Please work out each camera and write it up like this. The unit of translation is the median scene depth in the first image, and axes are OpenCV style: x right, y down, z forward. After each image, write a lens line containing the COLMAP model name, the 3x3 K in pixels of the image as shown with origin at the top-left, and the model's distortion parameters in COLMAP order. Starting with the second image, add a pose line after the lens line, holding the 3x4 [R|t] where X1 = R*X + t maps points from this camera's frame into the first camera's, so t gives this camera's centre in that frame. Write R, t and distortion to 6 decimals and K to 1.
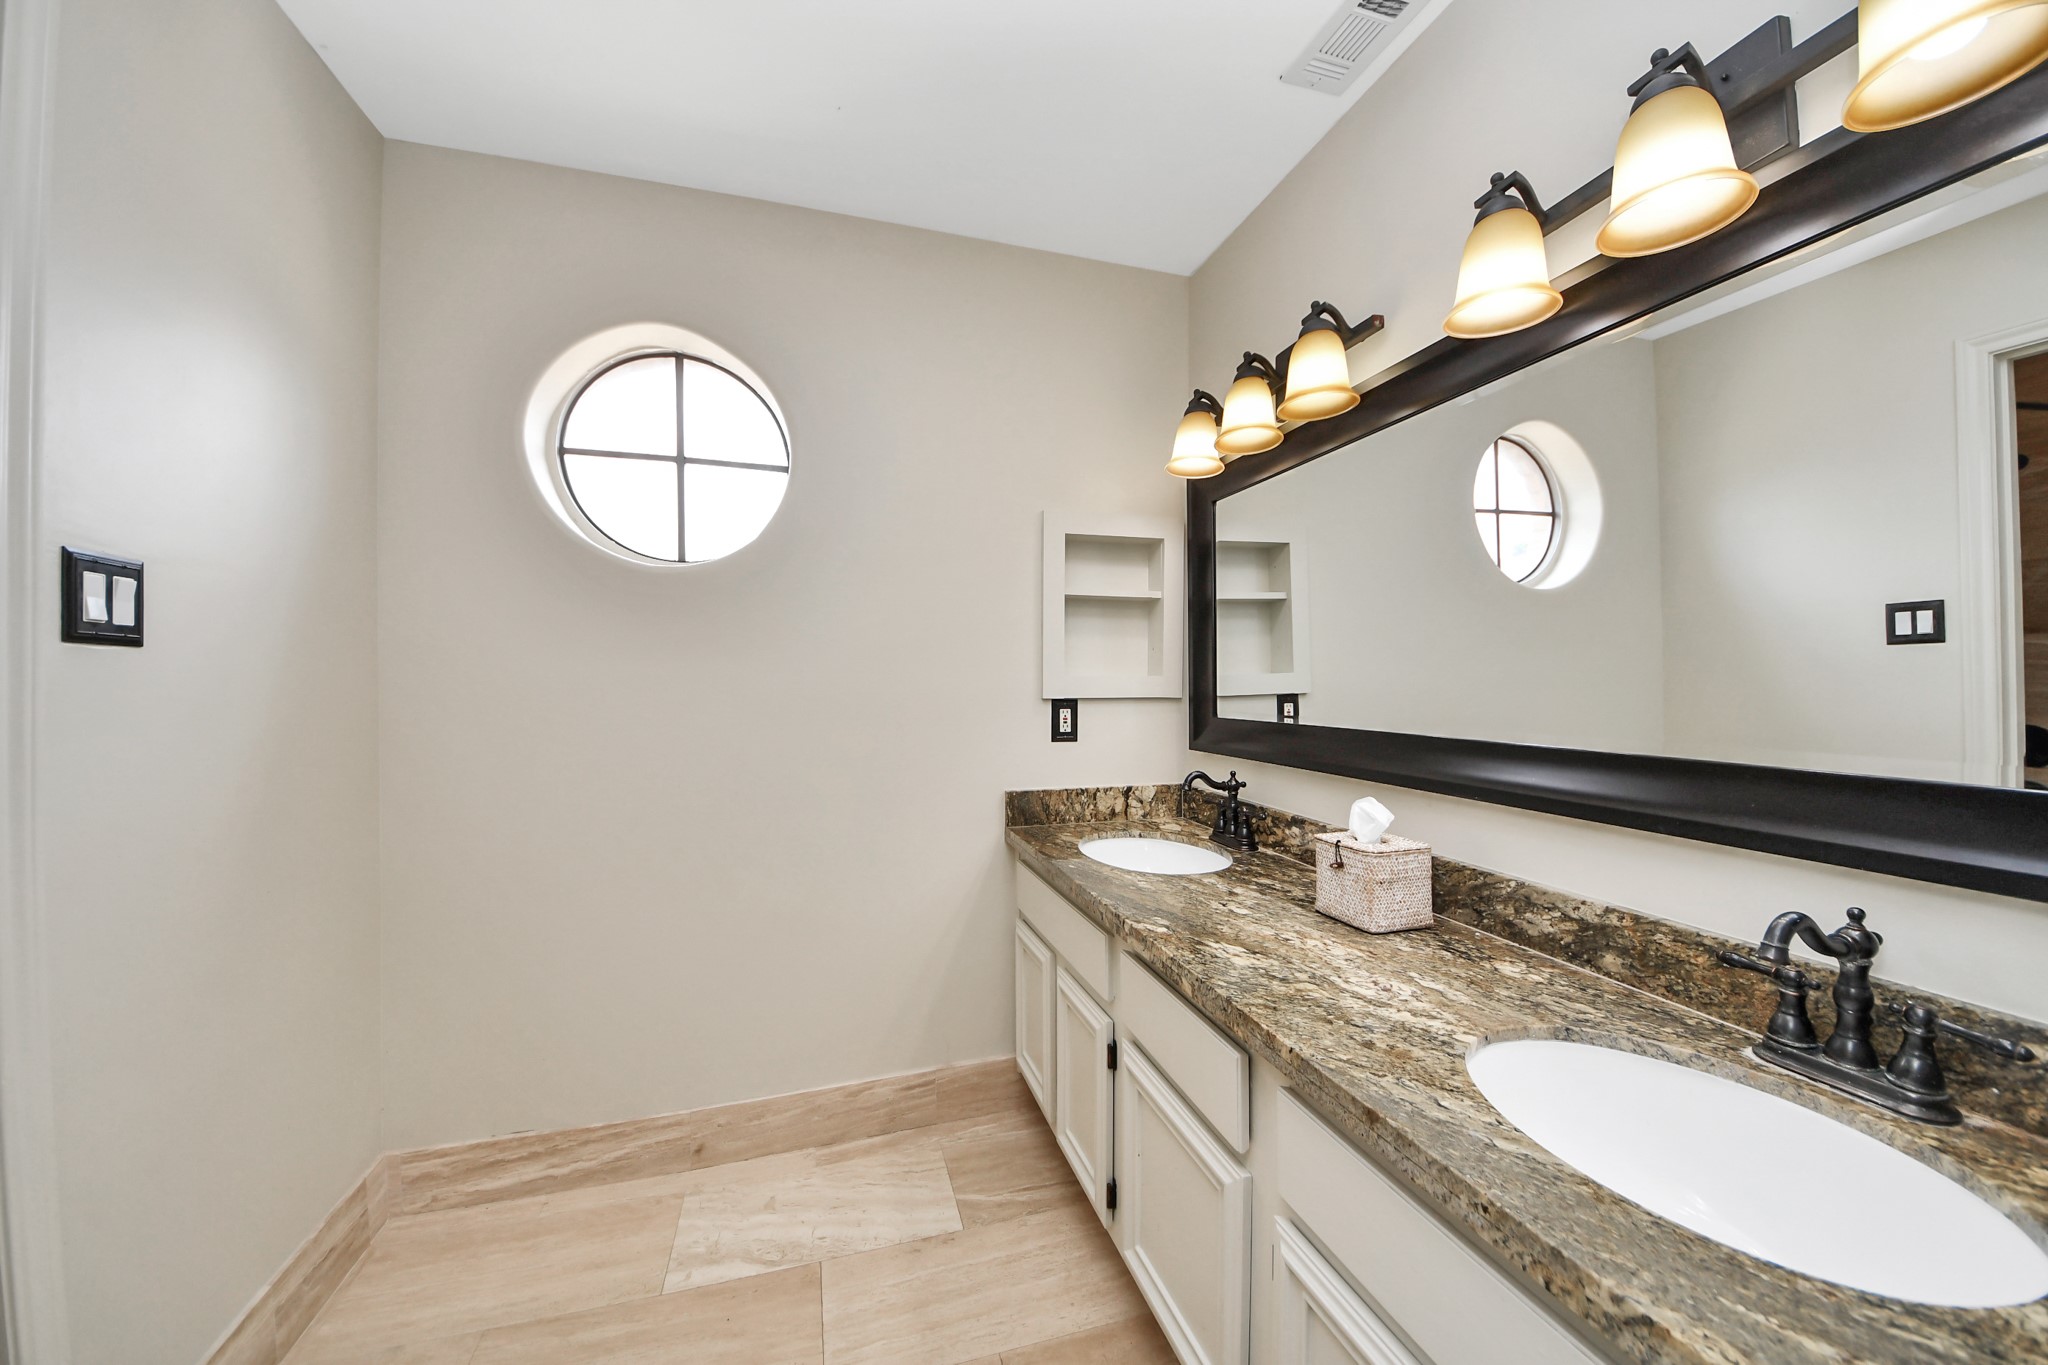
lens RADIAL K [[730.6, 0, 1016.5], [0, 730.6, 683.7], [0, 0, 1]] dist [0.048527, -0.029236]
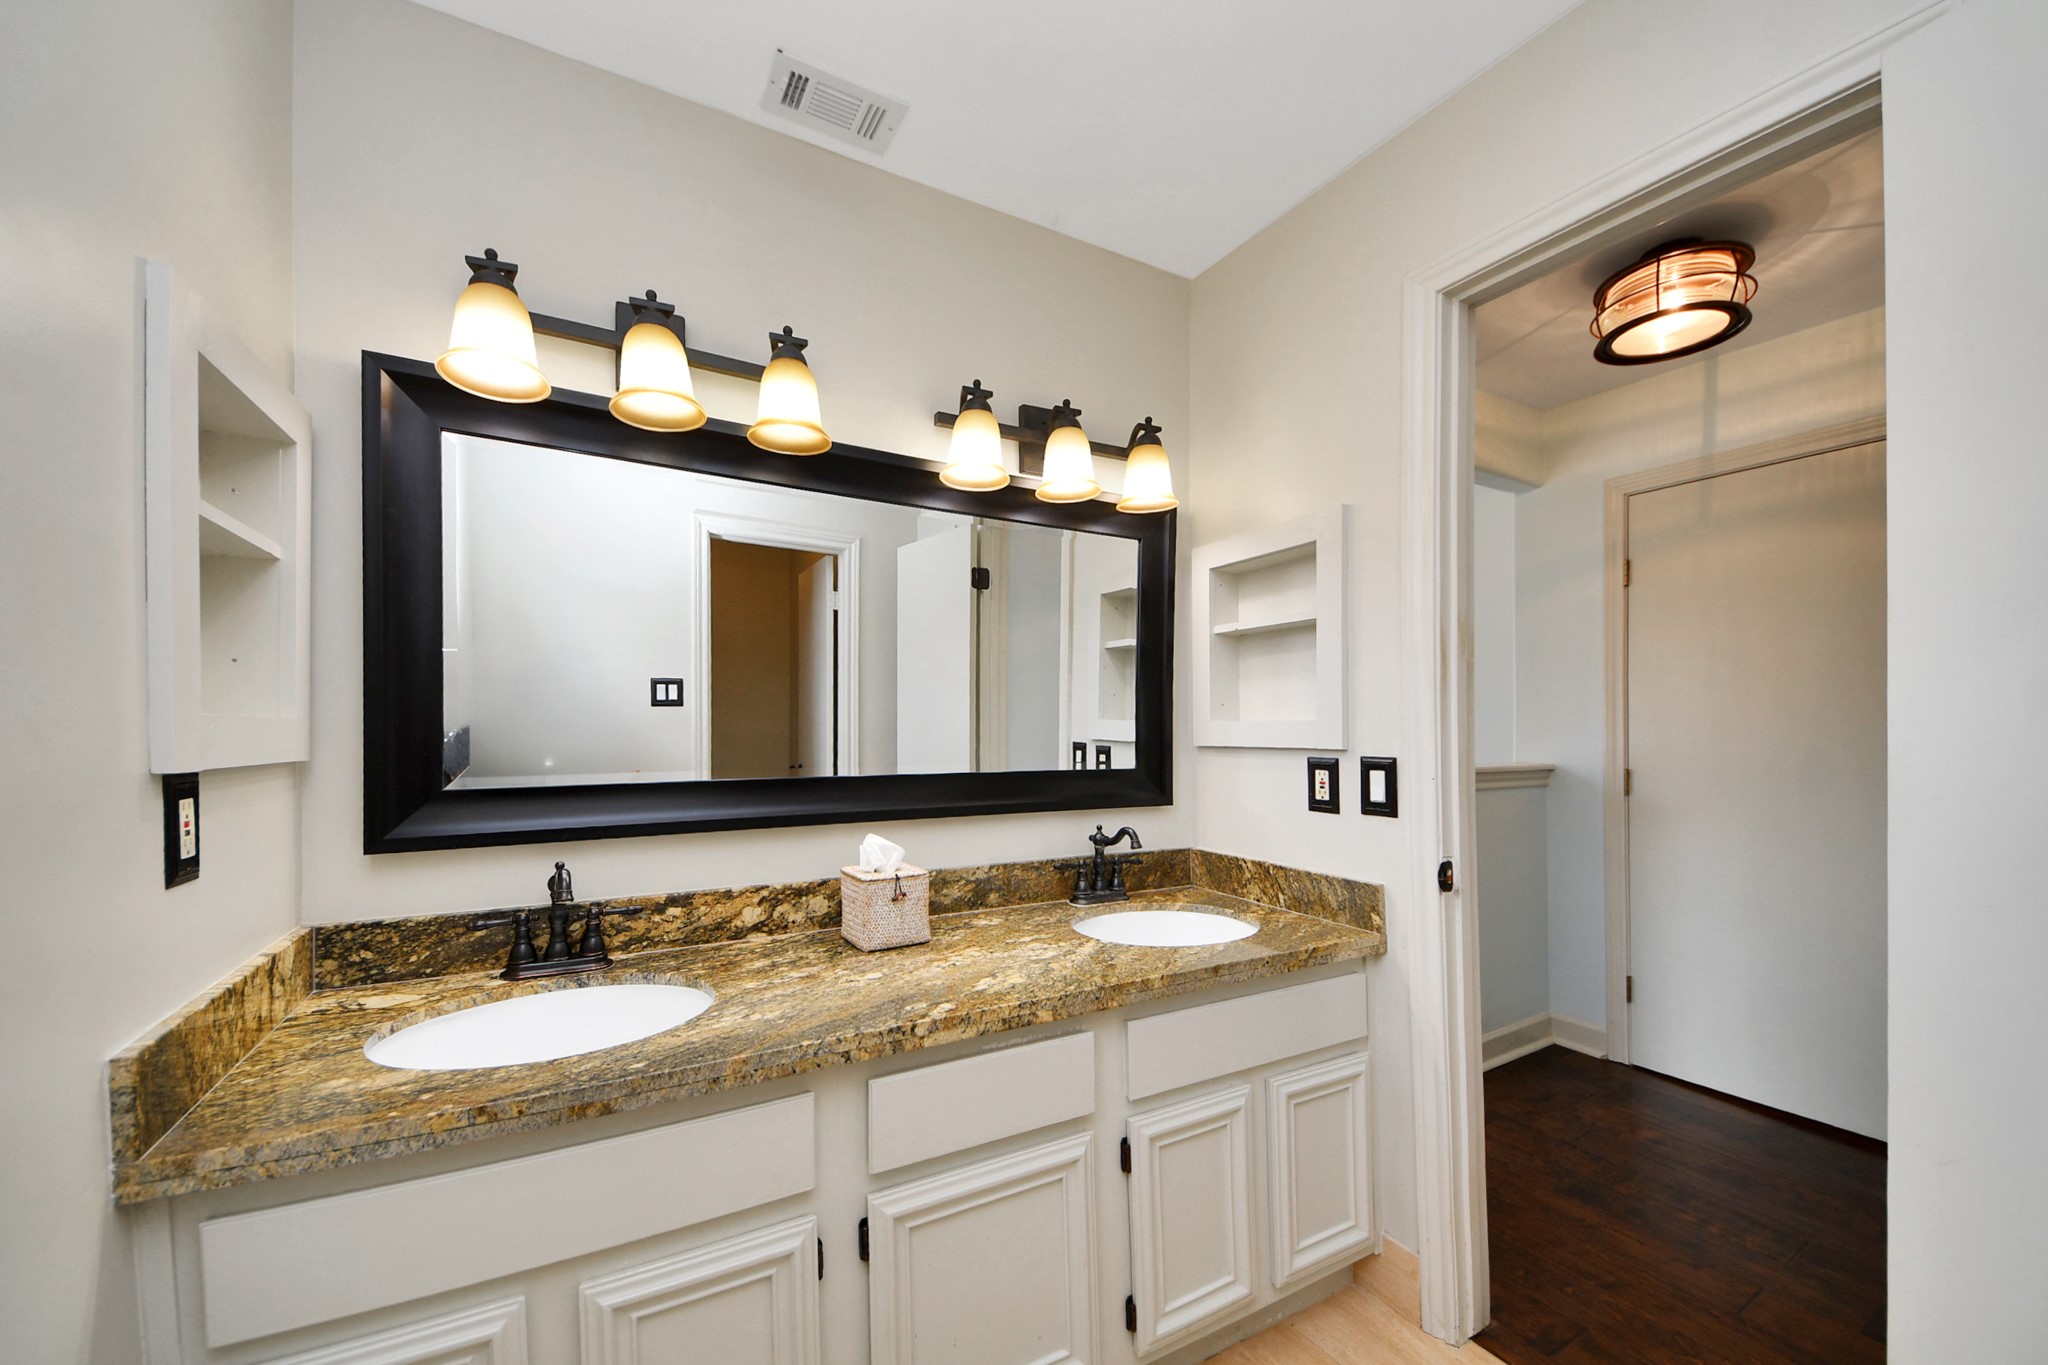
lens RADIAL K [[730.6, 0, 1016.5], [0, 730.6, 683.7], [0, 0, 1]] dist [0.048527, -0.029236]
pose [[-0.211680, 0.063210, 0.975293, -0.709350], [0.003671, 0.997951, -0.063881, -0.002143], [-0.977332, -0.009942, -0.211478, 1.080245]]
